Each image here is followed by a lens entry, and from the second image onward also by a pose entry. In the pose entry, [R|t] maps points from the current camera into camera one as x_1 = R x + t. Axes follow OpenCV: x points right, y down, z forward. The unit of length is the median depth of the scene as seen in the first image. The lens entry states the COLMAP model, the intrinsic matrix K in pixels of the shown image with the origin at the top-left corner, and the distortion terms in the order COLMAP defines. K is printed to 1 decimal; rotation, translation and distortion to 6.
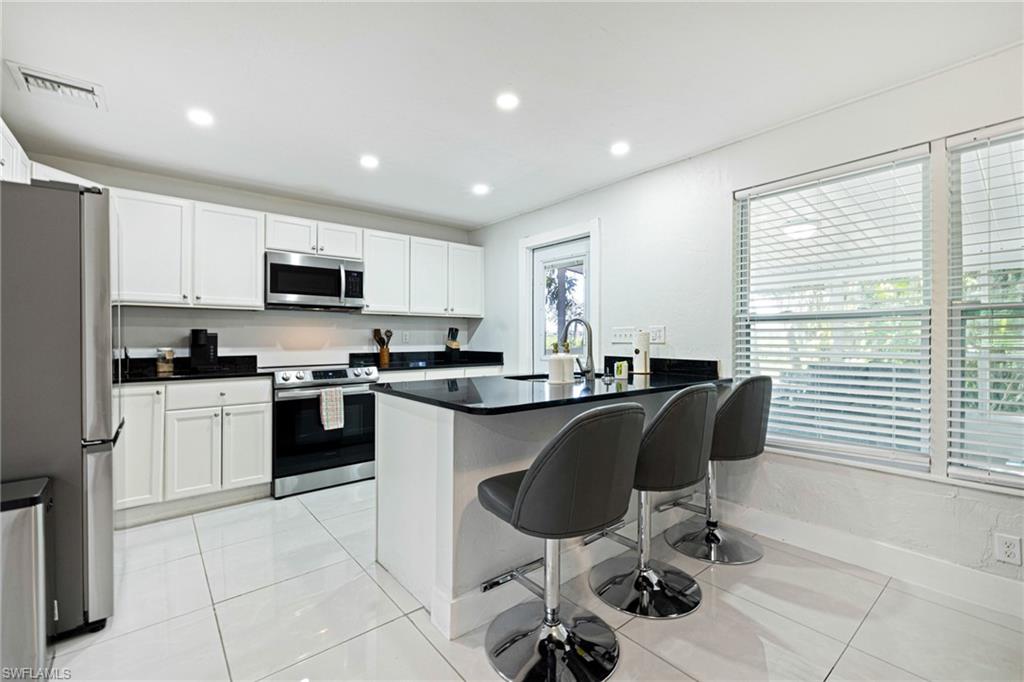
lens RADIAL K [[430.4, 0, 512.0], [0, 430.4, 341.0], [0, 0, 1]] dist [0.000422, 0.000218]
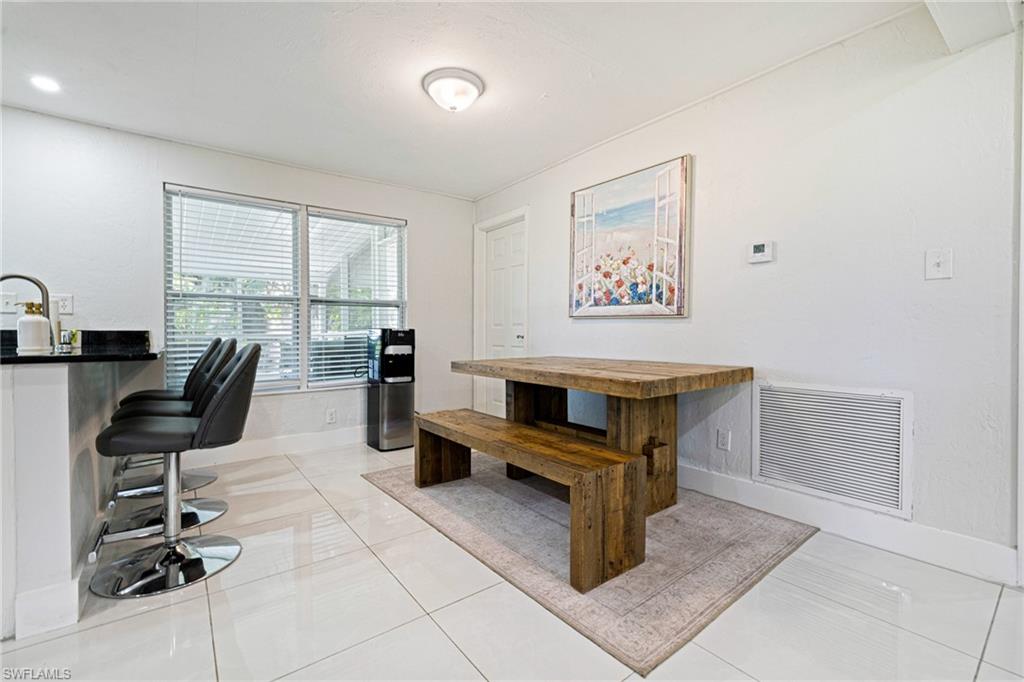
lens RADIAL K [[430.4, 0, 512.0], [0, 430.4, 341.0], [0, 0, 1]] dist [0.000422, 0.000218]
pose [[0.031145, -0.018479, 0.999344, -0.615897], [0.006670, 0.999811, 0.018279, 0.061410], [-0.999493, 0.006096, 0.031263, 0.039807]]
